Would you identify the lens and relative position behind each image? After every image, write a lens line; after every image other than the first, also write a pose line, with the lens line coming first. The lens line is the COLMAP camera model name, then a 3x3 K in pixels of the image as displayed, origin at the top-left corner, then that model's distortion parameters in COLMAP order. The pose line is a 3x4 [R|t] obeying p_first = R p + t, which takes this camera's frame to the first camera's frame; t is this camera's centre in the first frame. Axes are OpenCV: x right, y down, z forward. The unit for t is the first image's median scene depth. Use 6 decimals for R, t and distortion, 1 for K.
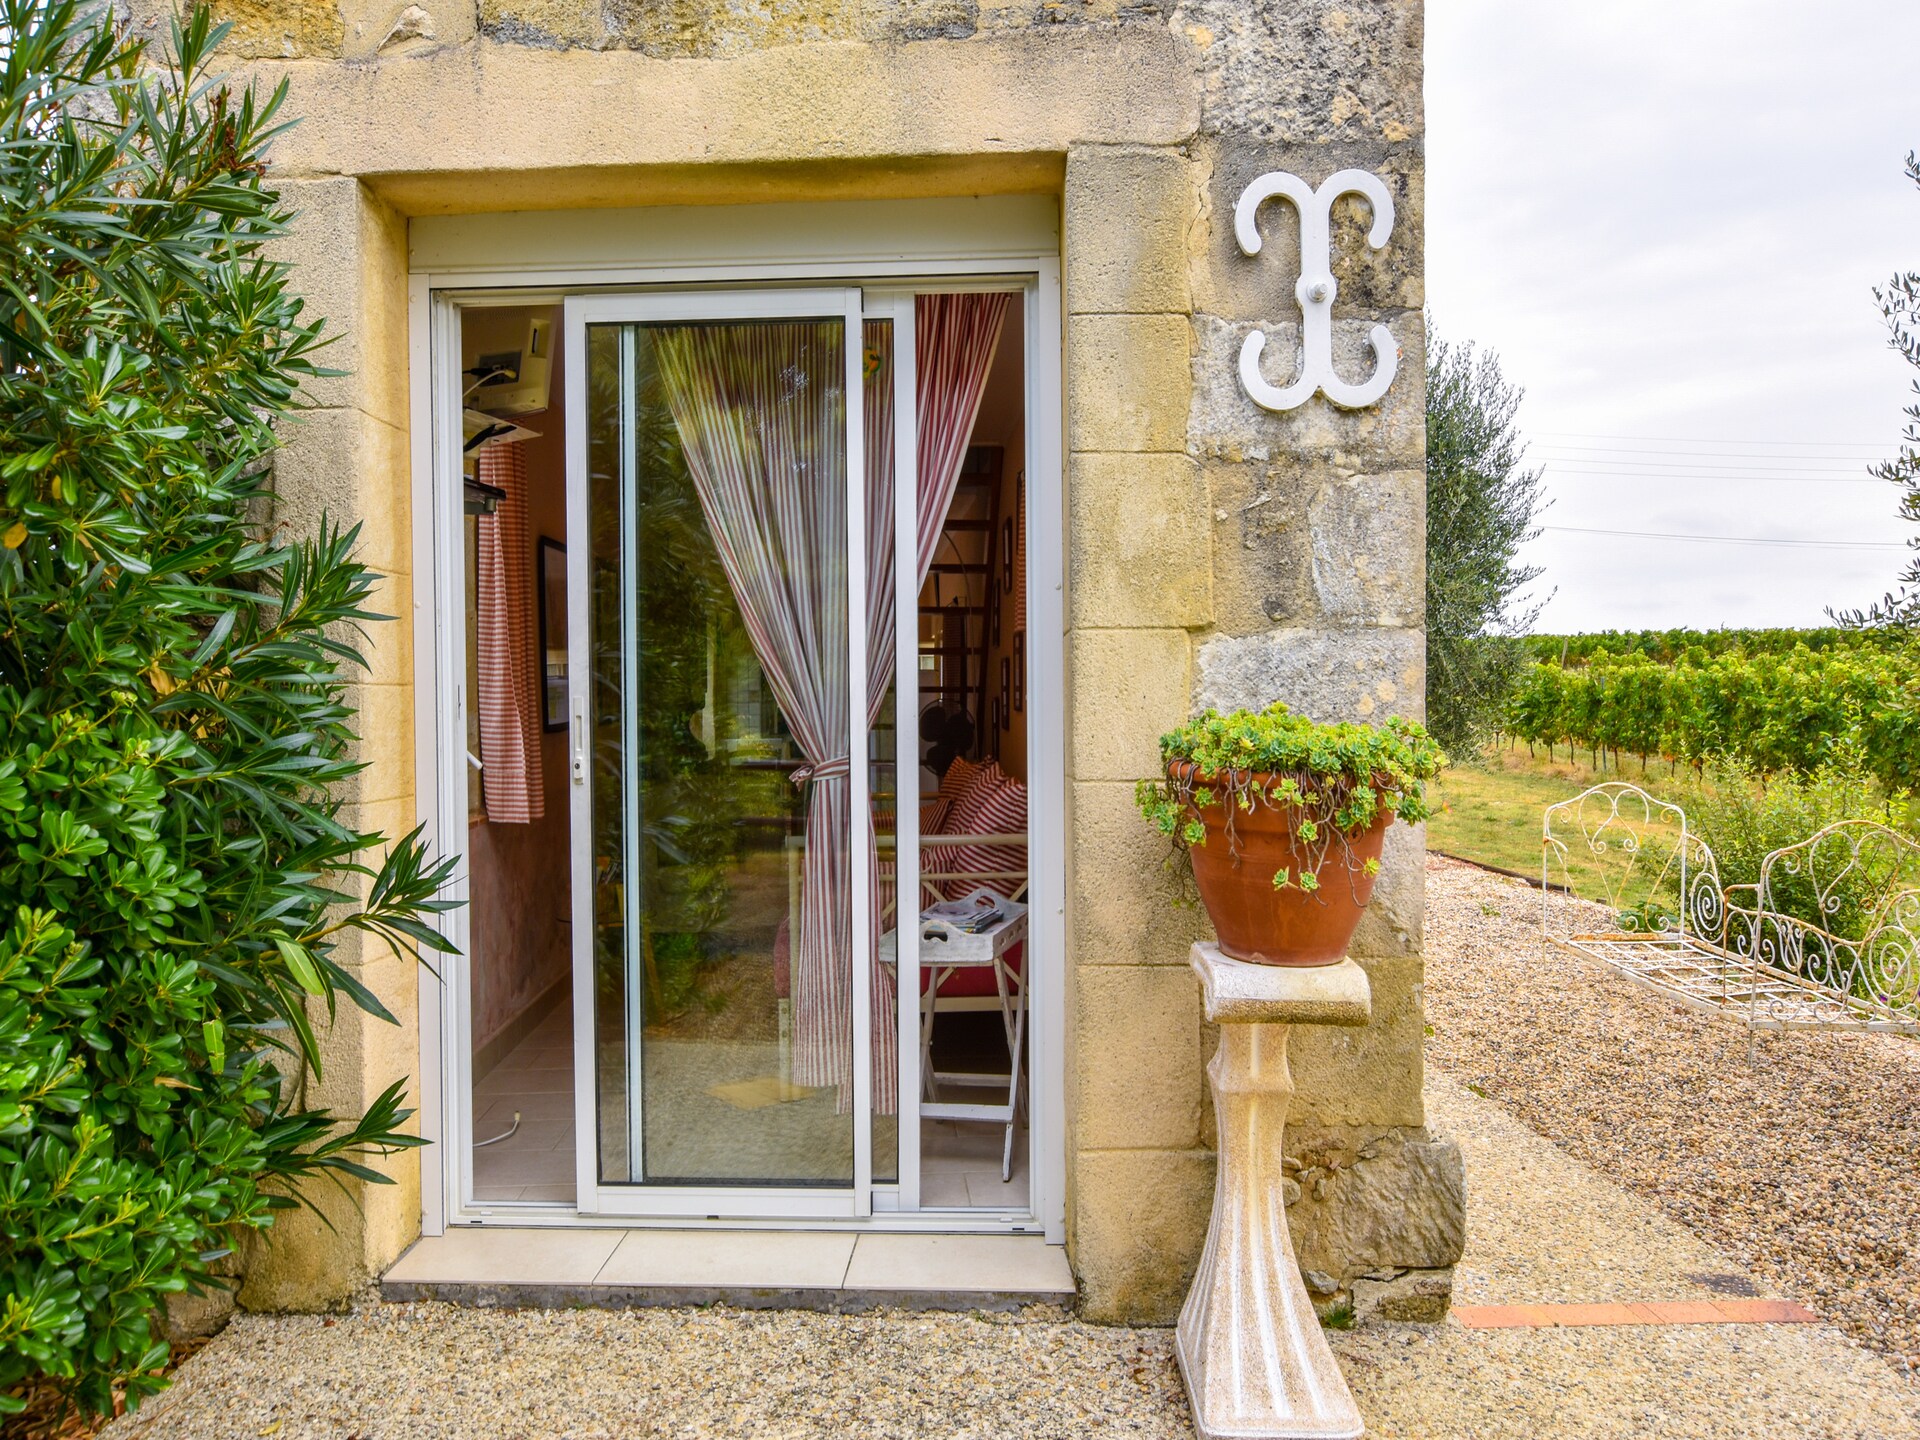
lens RADIAL K [[1349.2, 0, 961.2], [0, 1349.2, 713.1], [0, 0, 1]] dist [-0.008712, 0.000278]
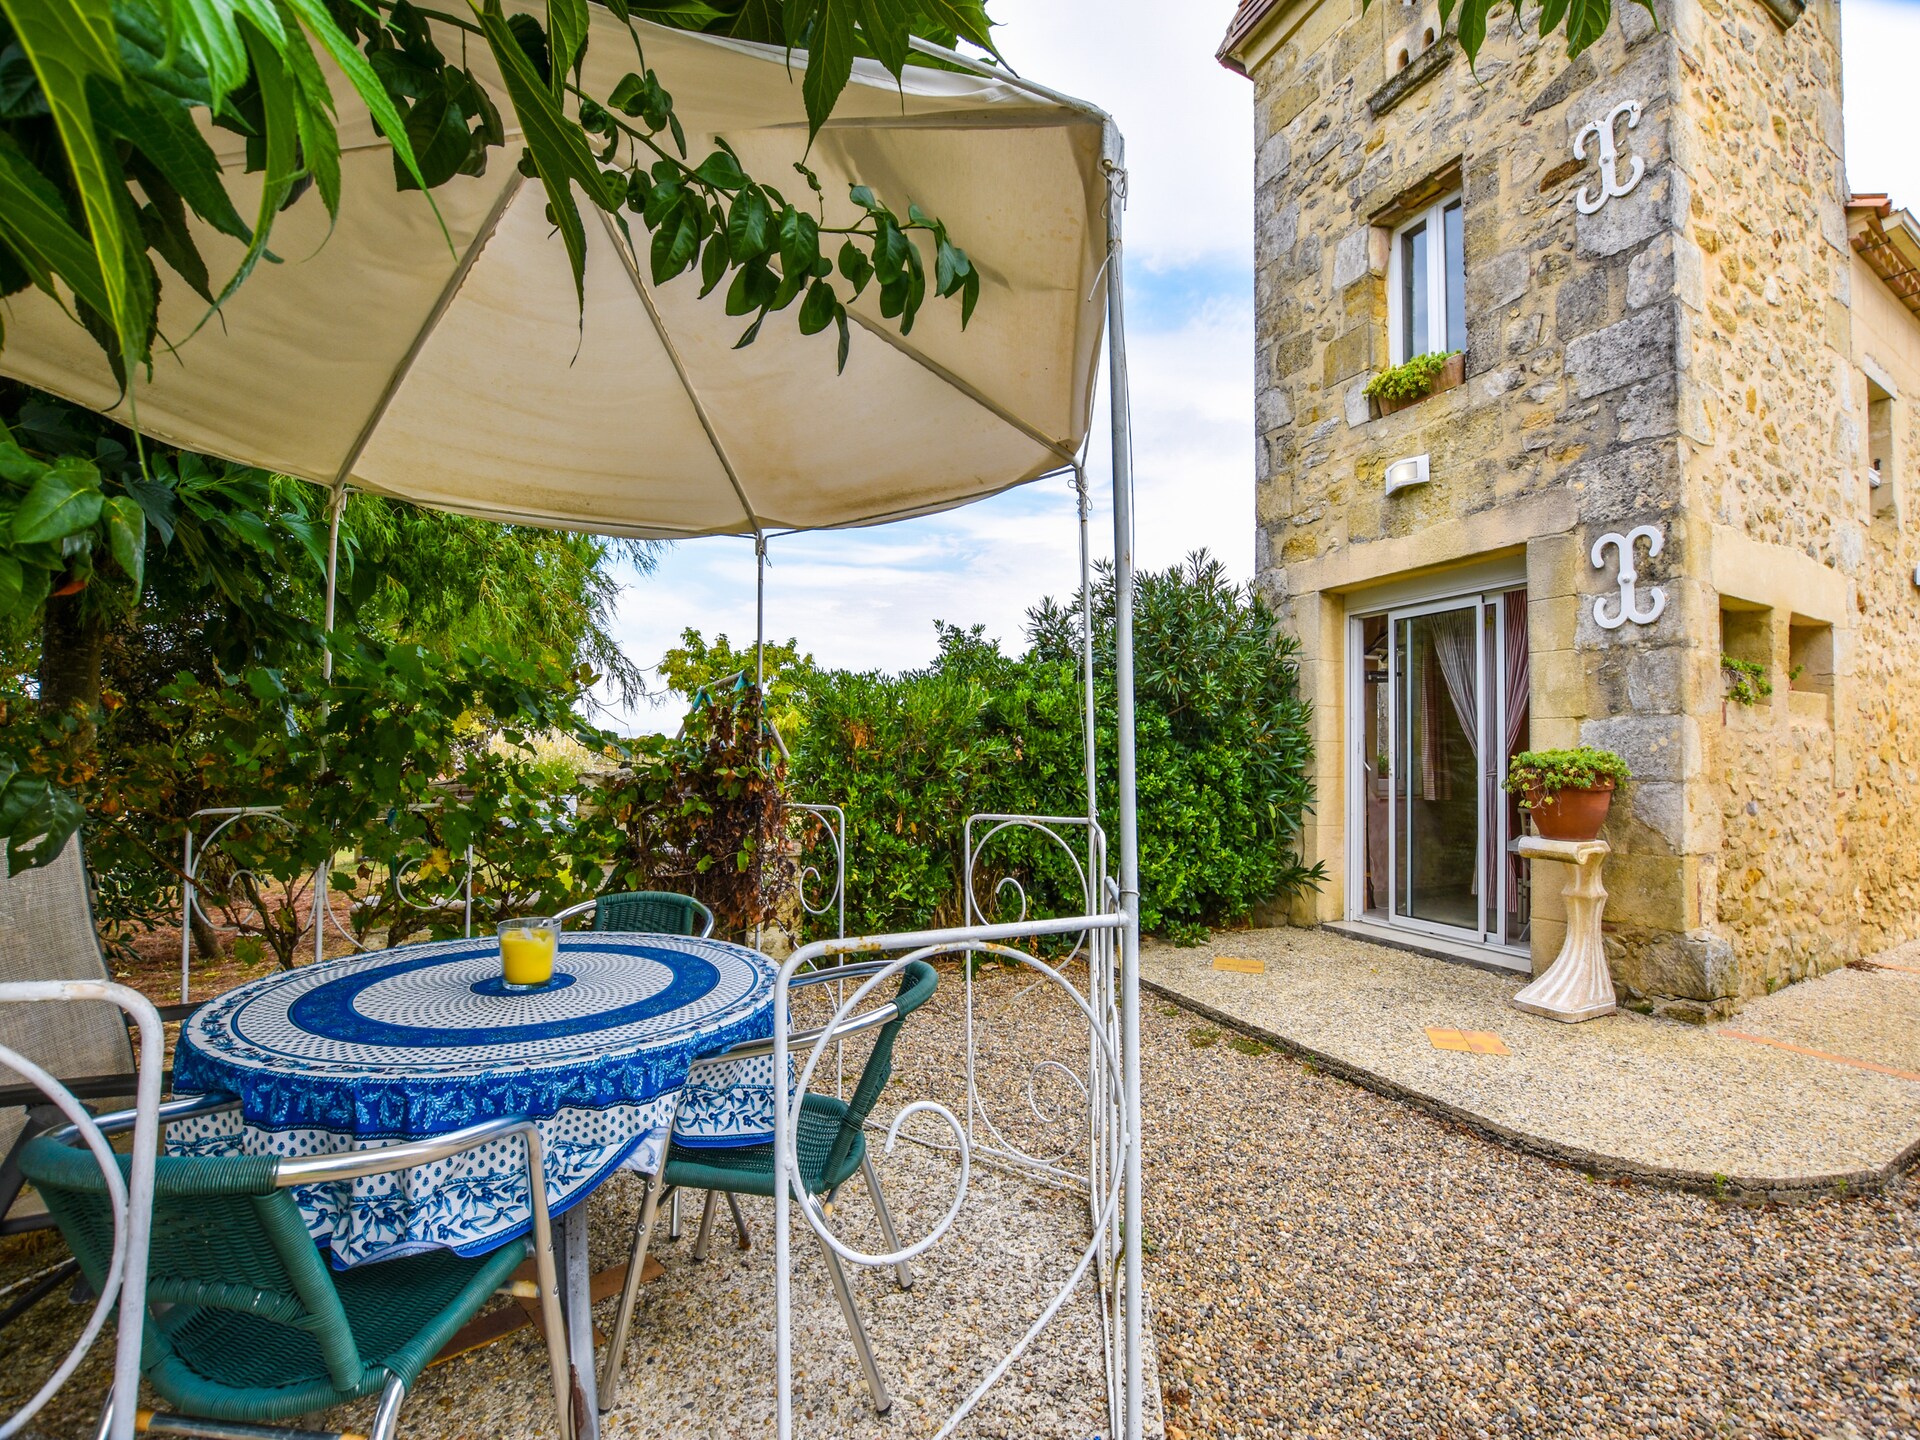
lens RADIAL K [[1349.2, 0, 961.1], [0, 1349.2, 712.0], [0, 0, 1]] dist [-0.008712, 0.000278]
pose [[0.471054, -0.029448, -0.881613, 1.835599], [-0.031574, 0.998239, -0.050214, 0.089603], [0.881539, 0.051490, 0.469294, -1.193792]]
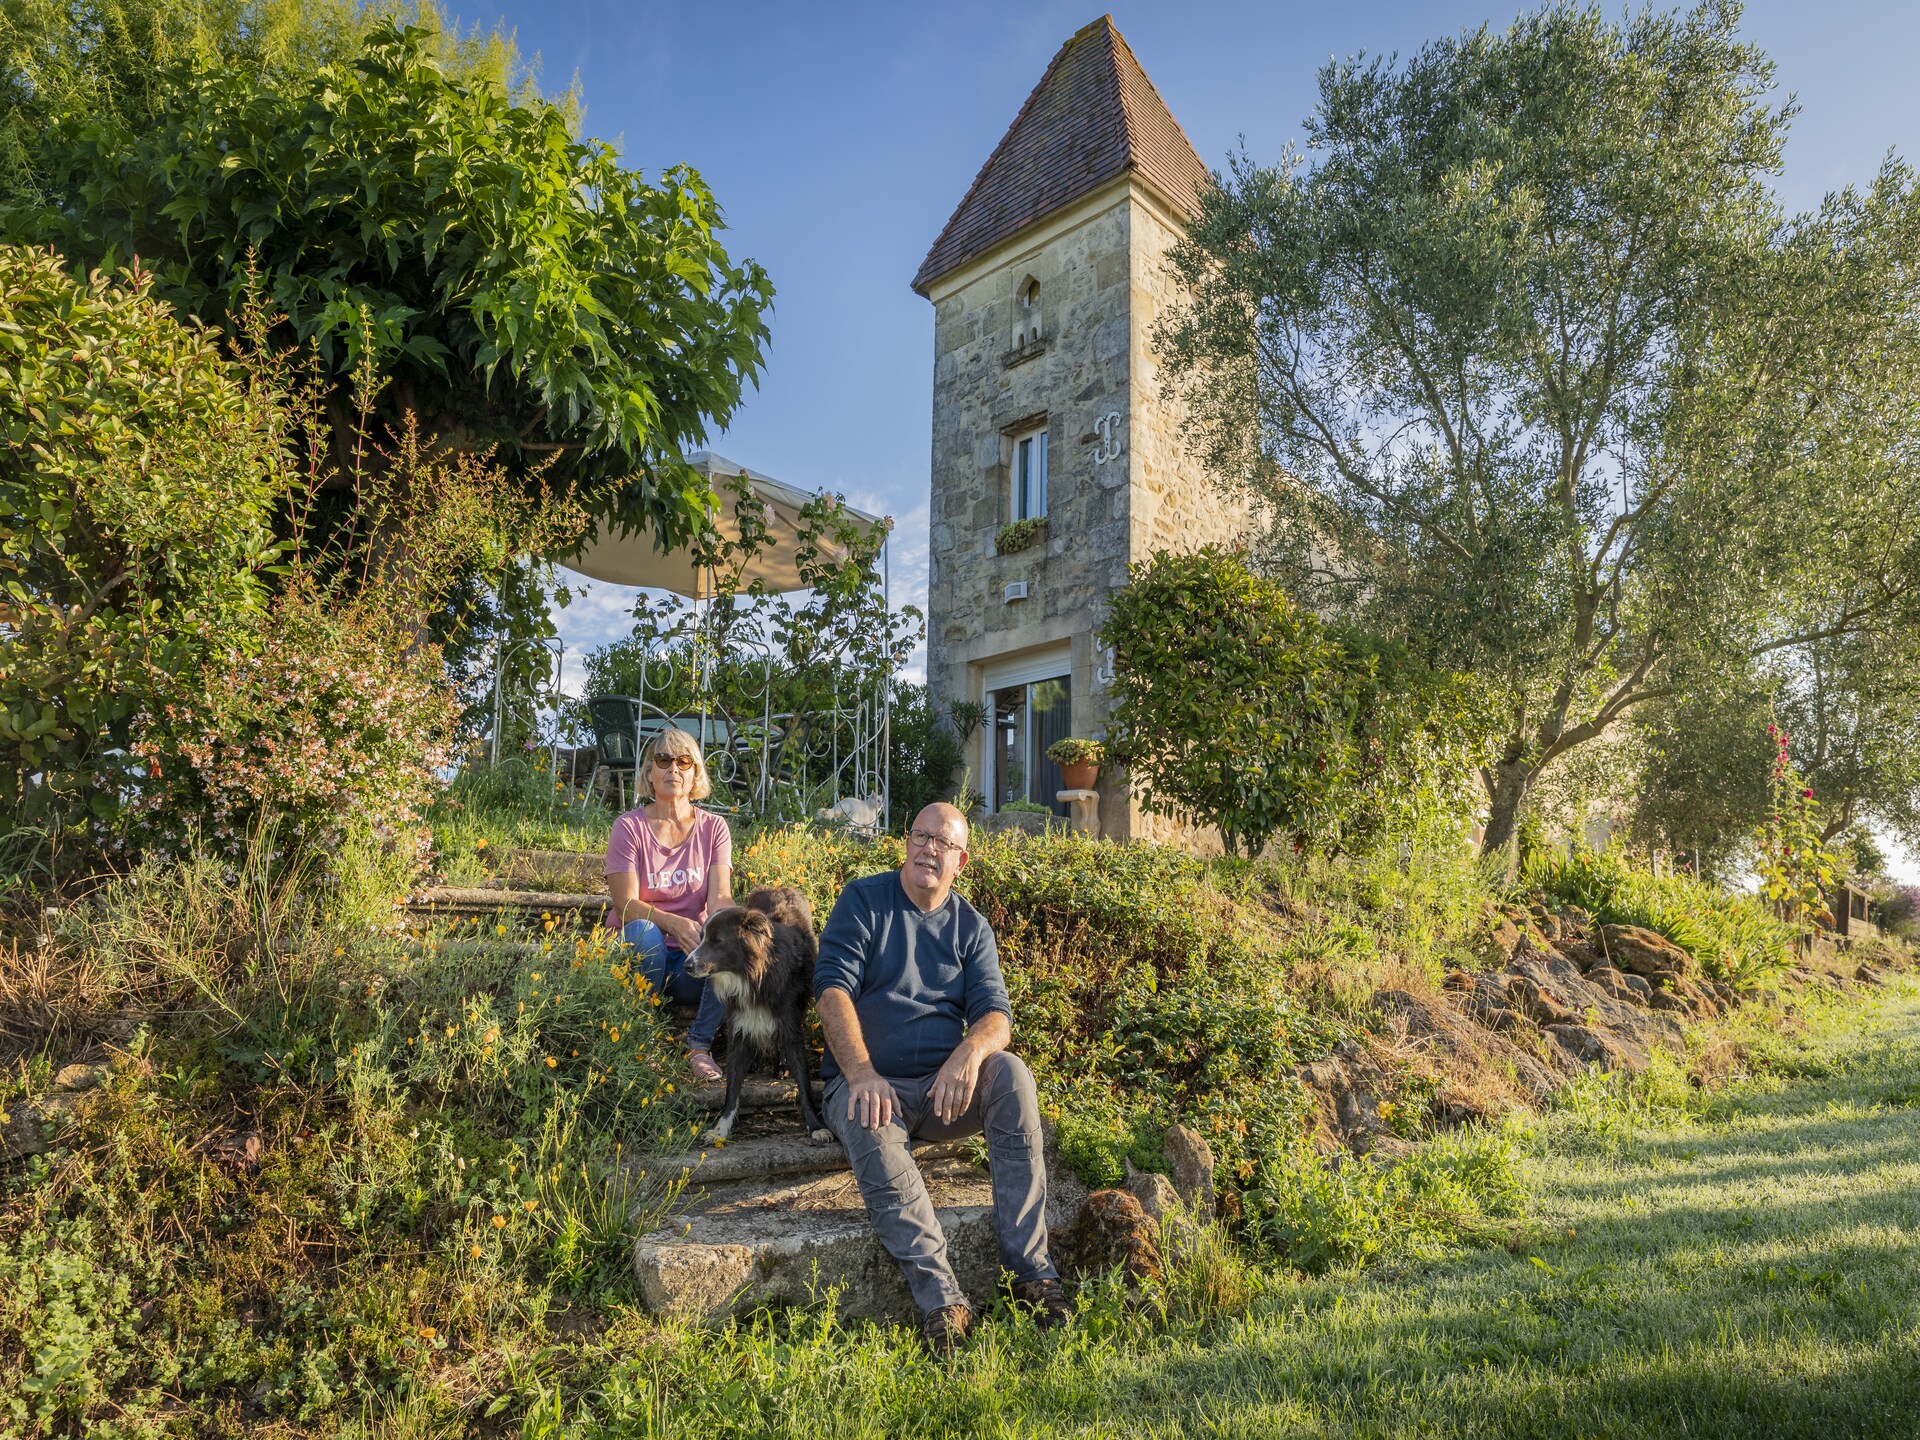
lens RADIAL K [[1349.2, 0, 960.8], [0, 1349.2, 716.4], [0, 0, 1]] dist [-0.008712, 0.000278]
pose [[0.662396, -0.055582, -0.747089, 3.424364], [-0.042837, 0.992802, -0.111844, 0.441126], [0.747928, 0.106088, 0.655247, -2.448877]]
